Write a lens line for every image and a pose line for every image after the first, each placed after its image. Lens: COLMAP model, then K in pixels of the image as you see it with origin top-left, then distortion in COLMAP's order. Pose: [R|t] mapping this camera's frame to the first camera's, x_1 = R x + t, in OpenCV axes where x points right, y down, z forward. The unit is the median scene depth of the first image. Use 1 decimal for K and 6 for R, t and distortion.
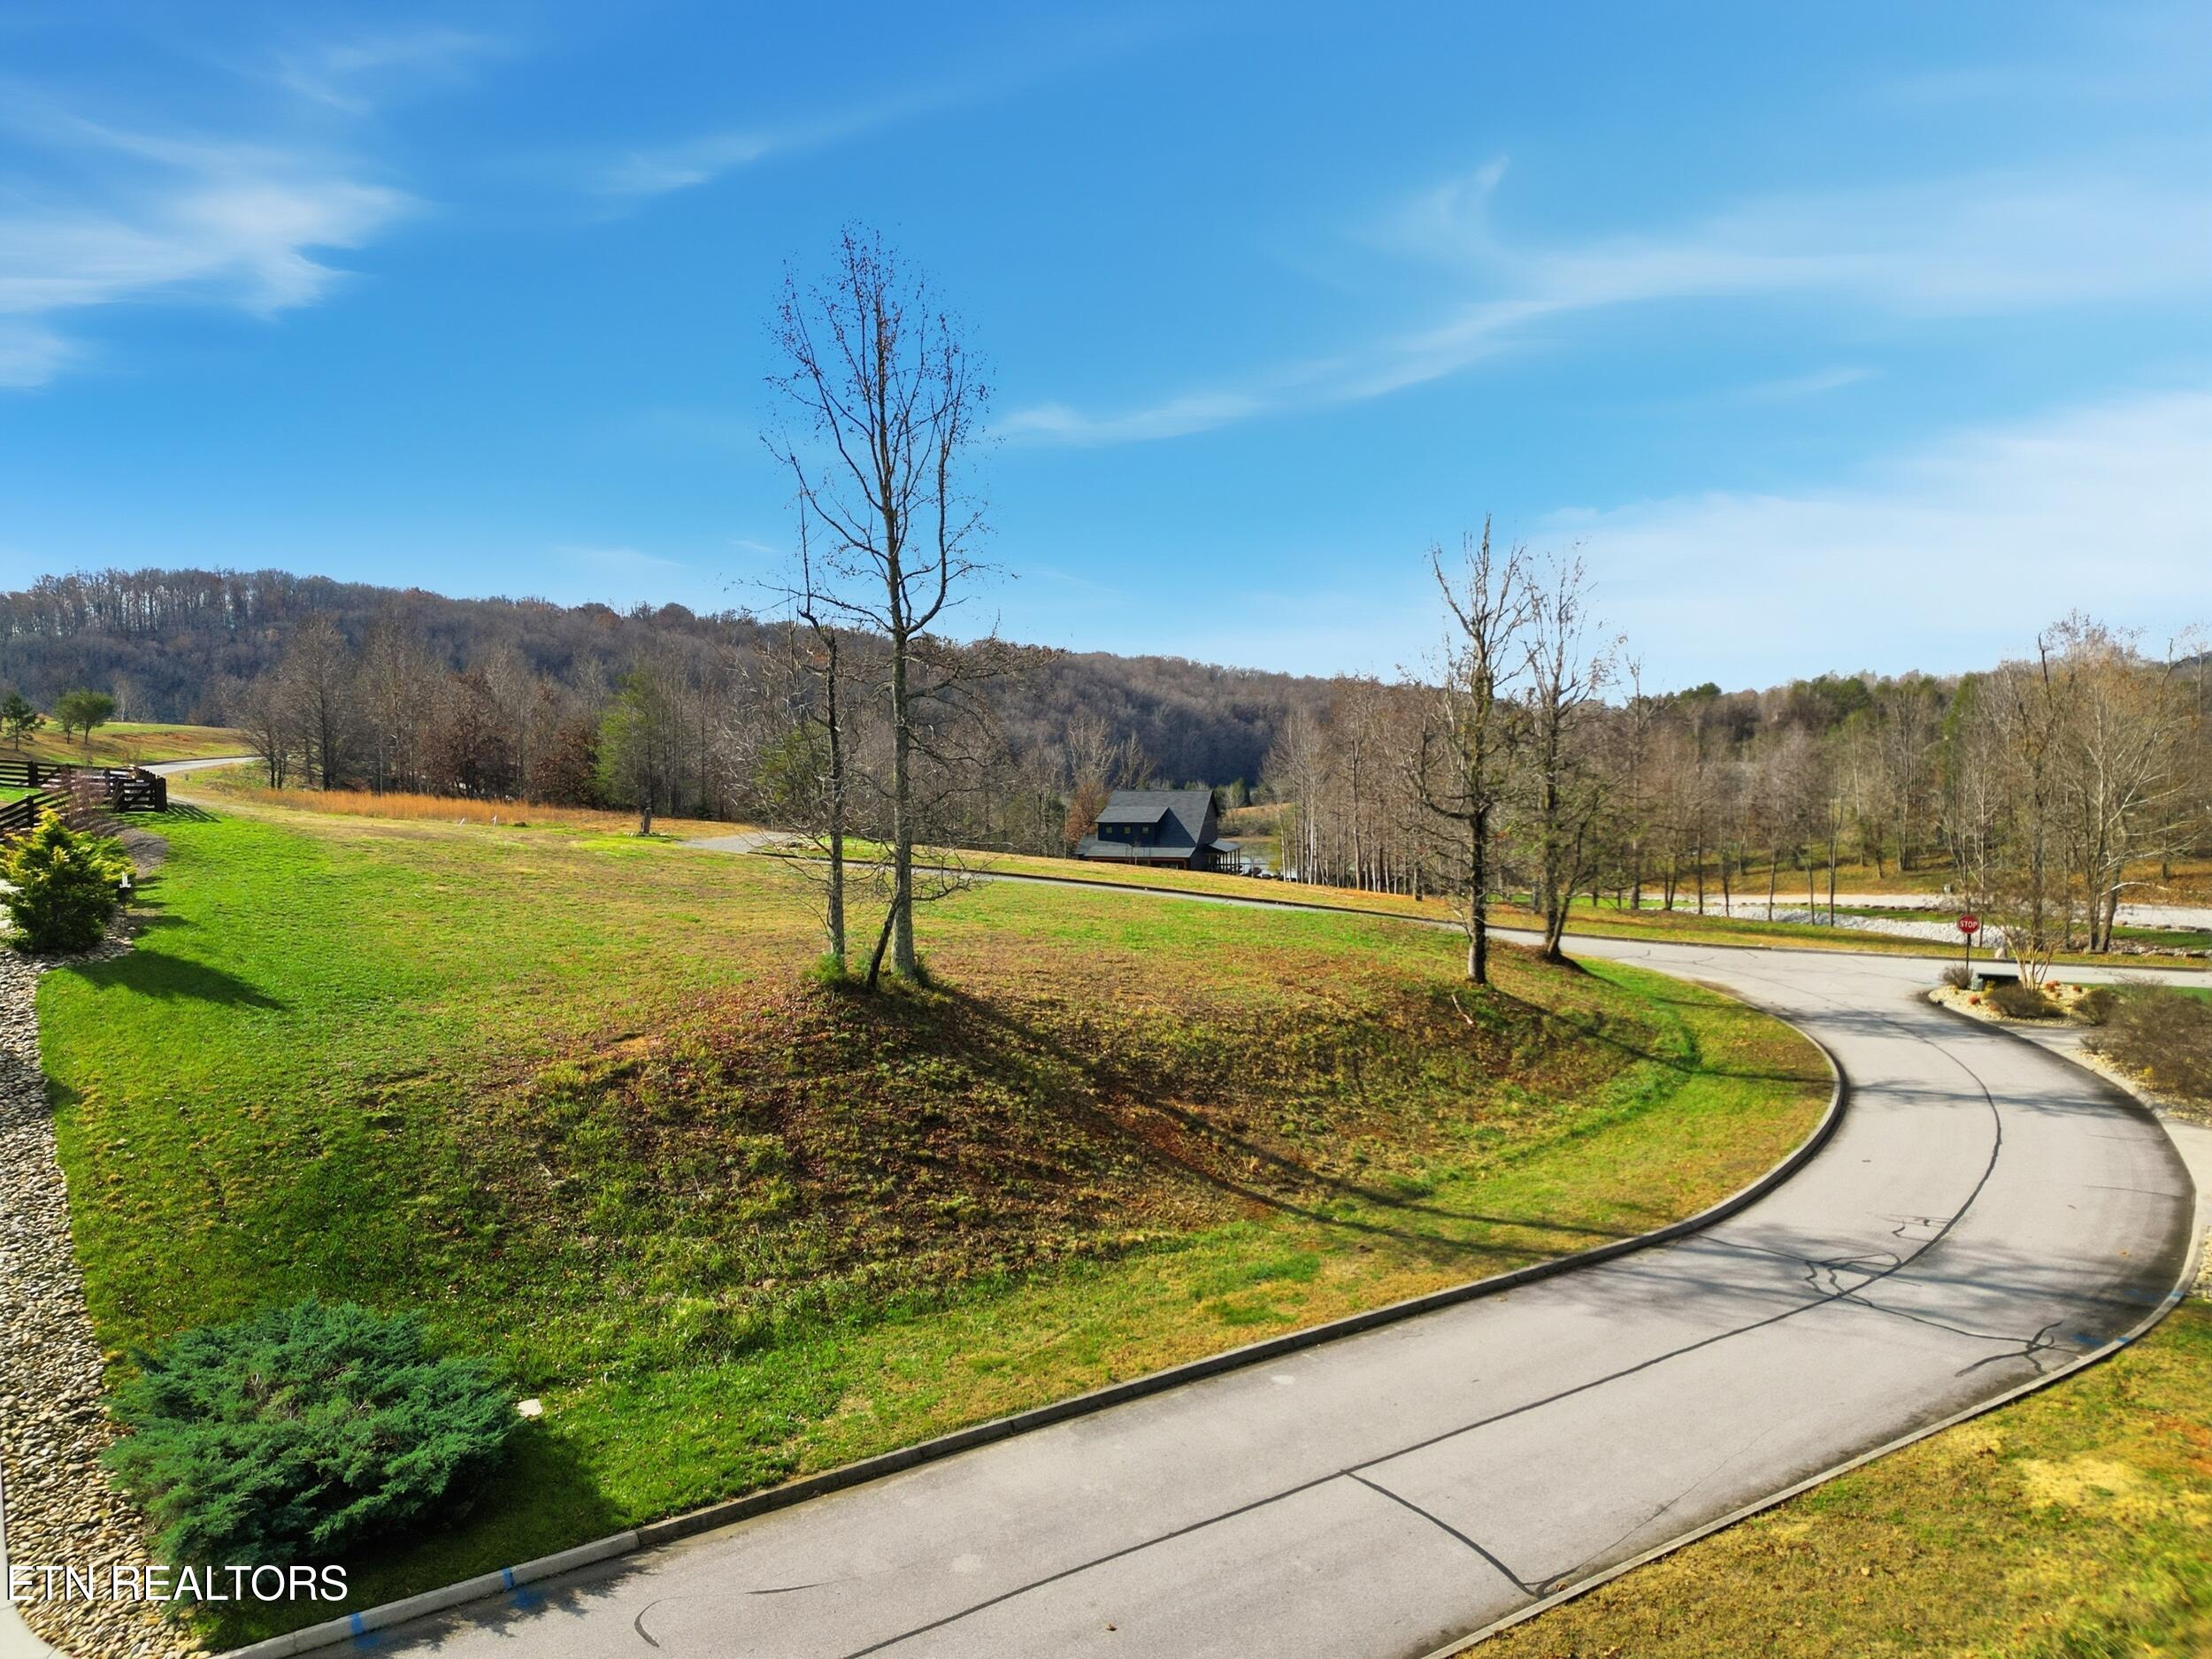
lens RADIAL K [[1504.0, 0, 1106.0], [0, 1504.0, 829.5], [0, 0, 1]] dist [0.081009, -0.001731]
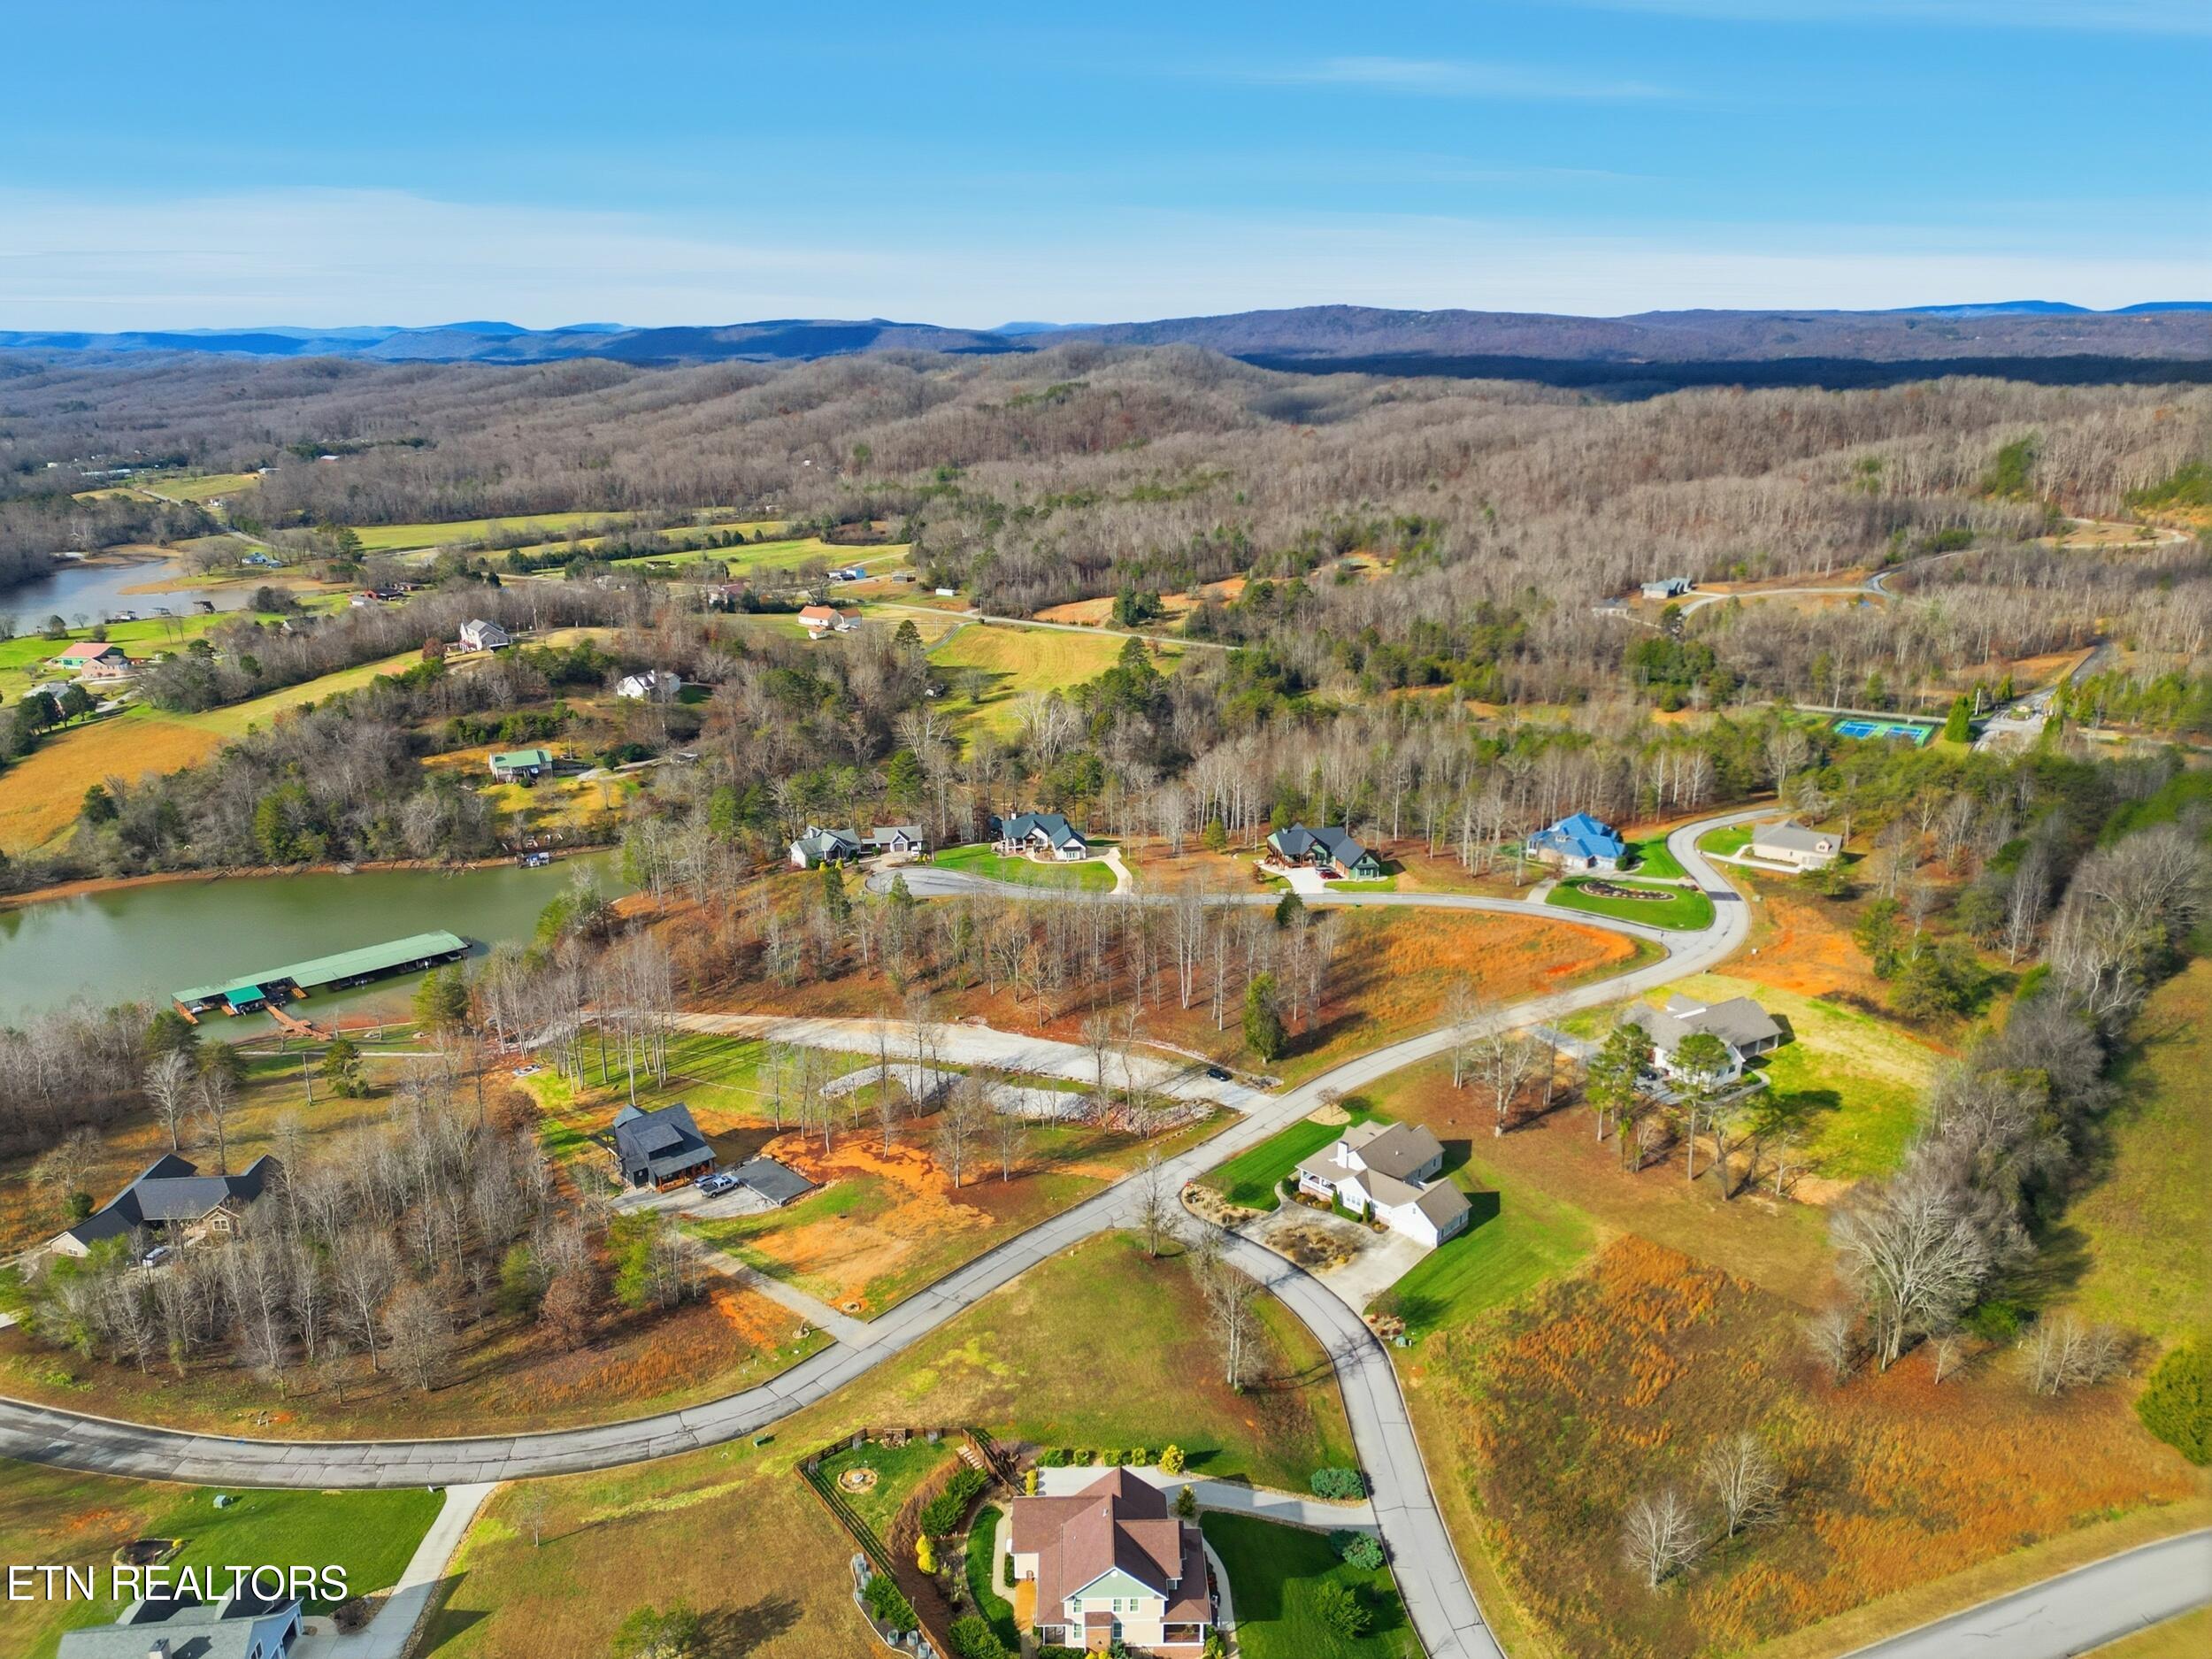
lens RADIAL K [[1535.2, 0, 1131.0], [0, 1535.2, 832.1], [0, 0, 1]] dist [0.056147, -0.000456]
pose [[0.546574, -0.235413, 0.803640, -4.438477], [0.043661, 0.966379, 0.253389, -3.297831], [-0.836272, -0.103408, 0.538476, -1.438795]]
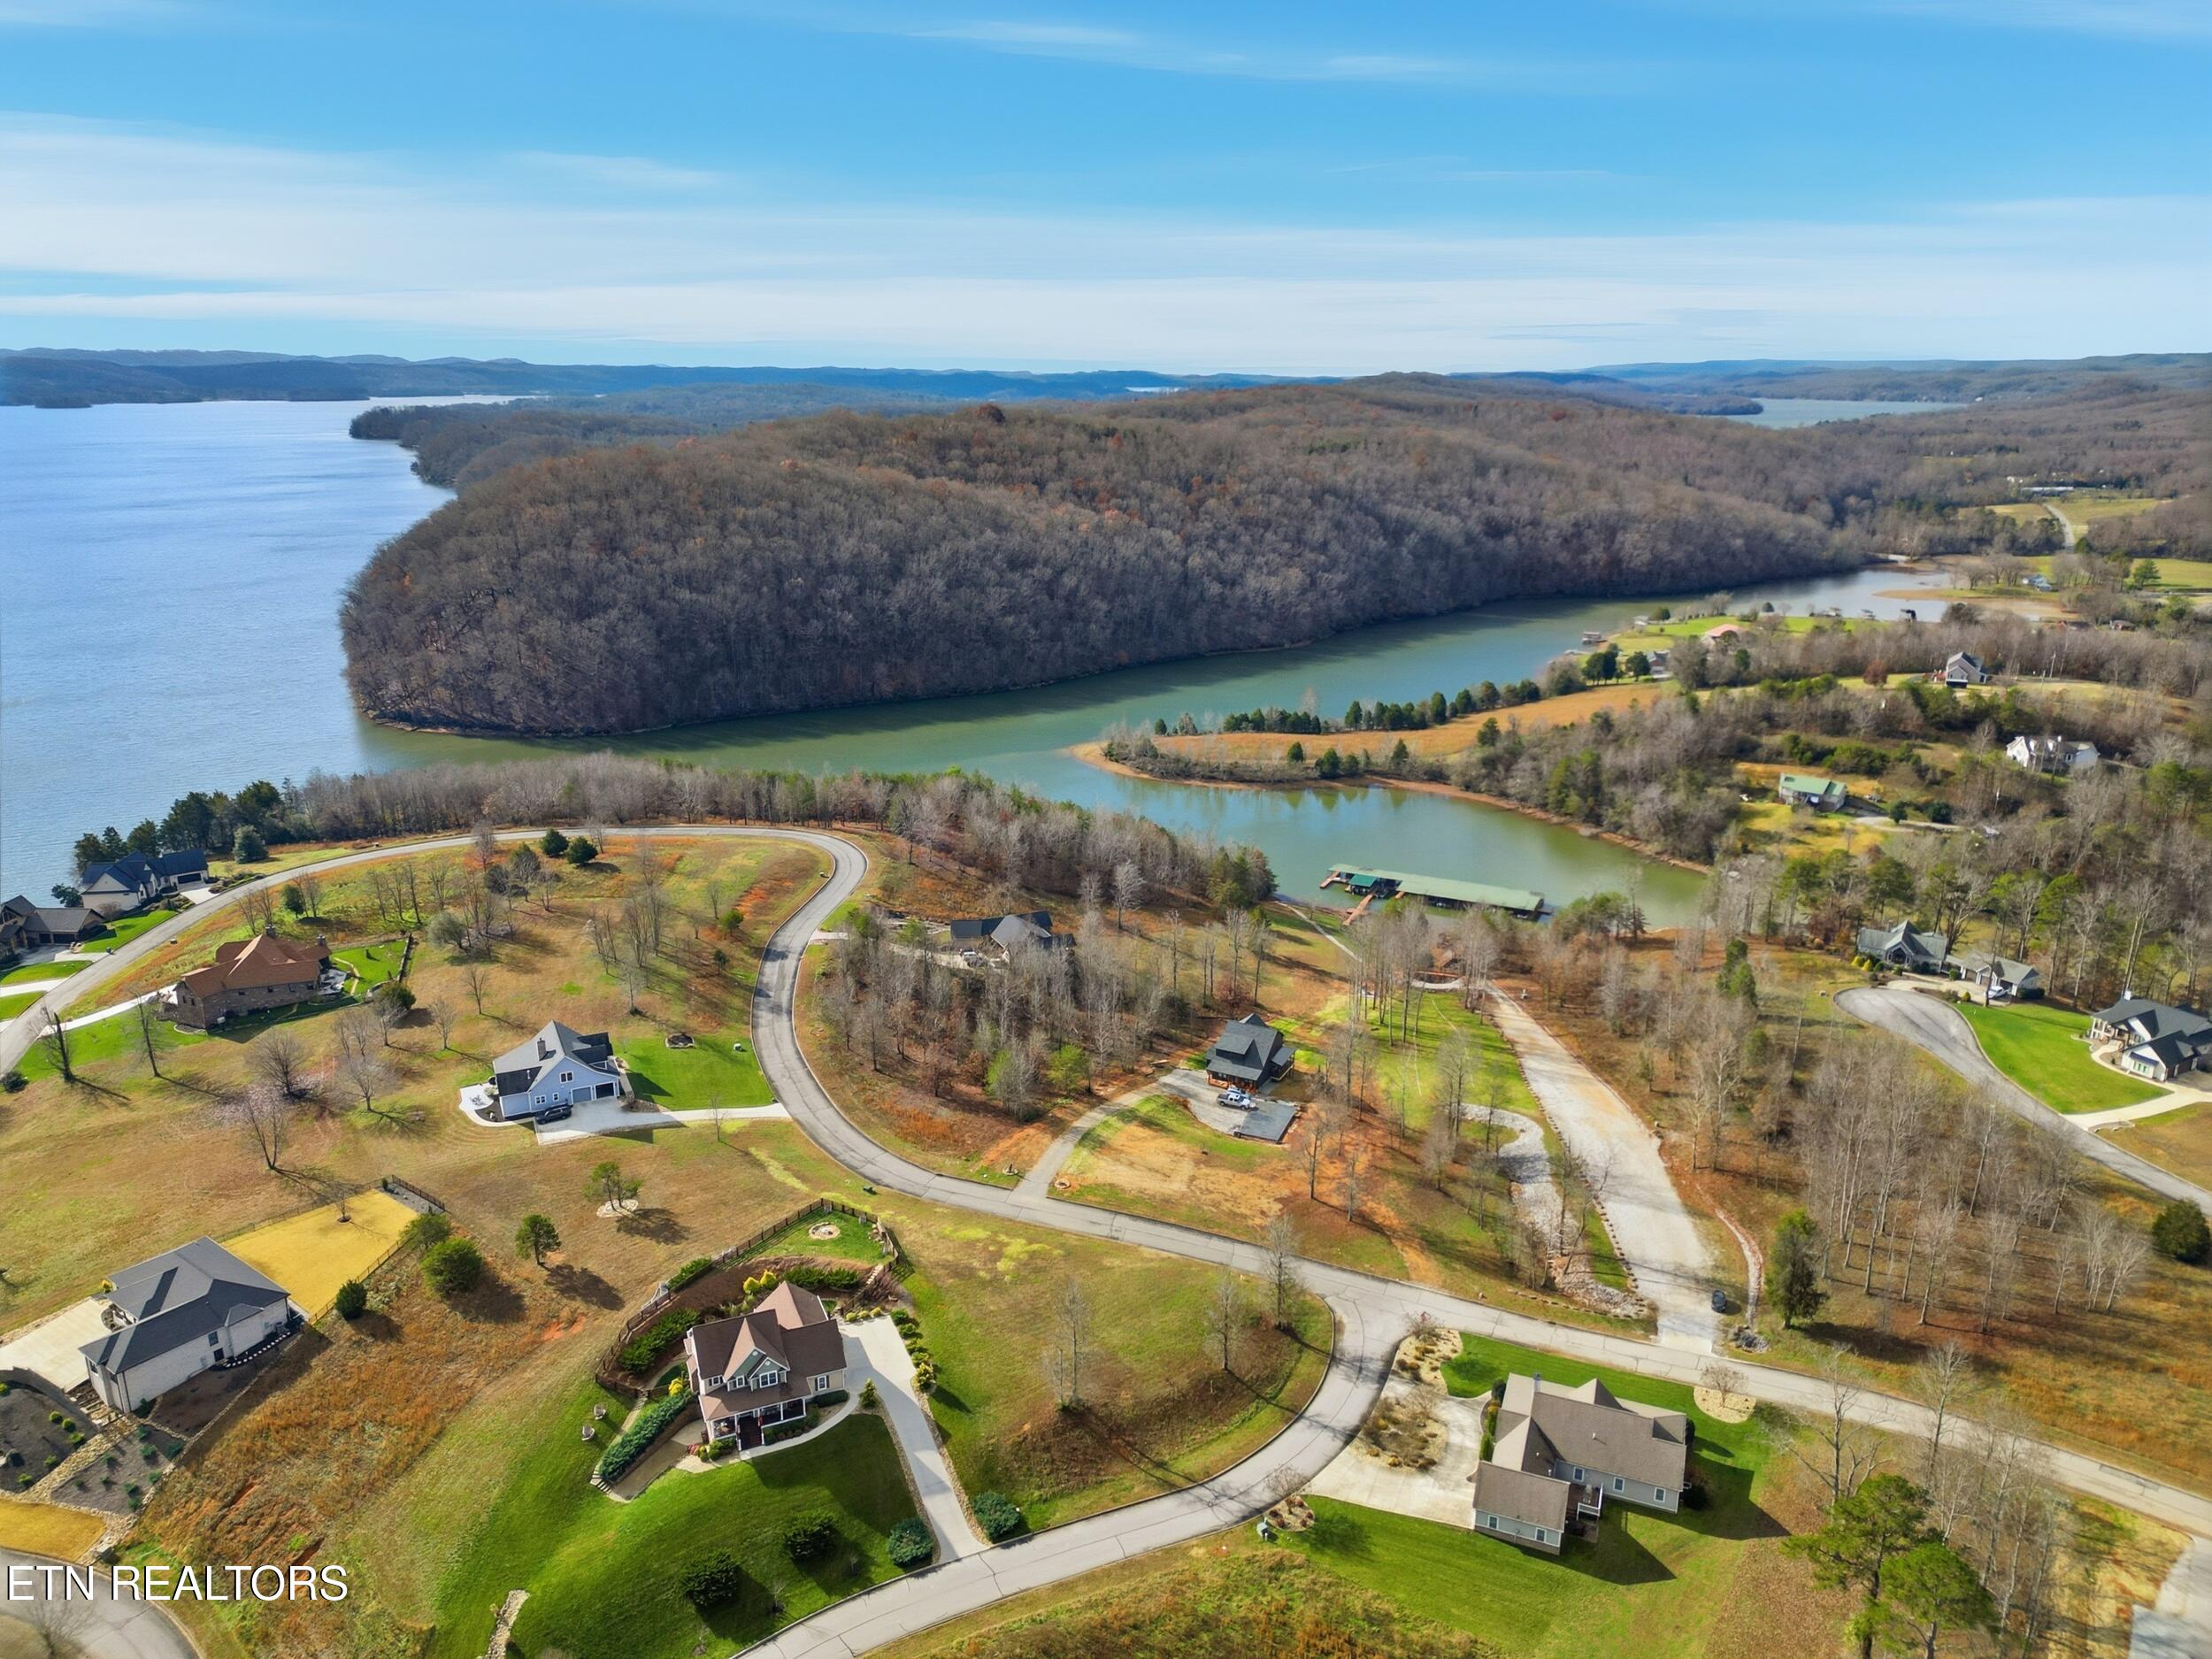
lens RADIAL K [[1504.0, 0, 1106.0], [0, 1504.0, 829.5], [0, 0, 1]] dist [0.081009, -0.001731]
pose [[0.980998, 0.076836, -0.178157, 0.799652], [-0.033107, 0.971067, 0.236502, -3.256870], [0.191174, -0.226110, 0.955158, -3.746884]]
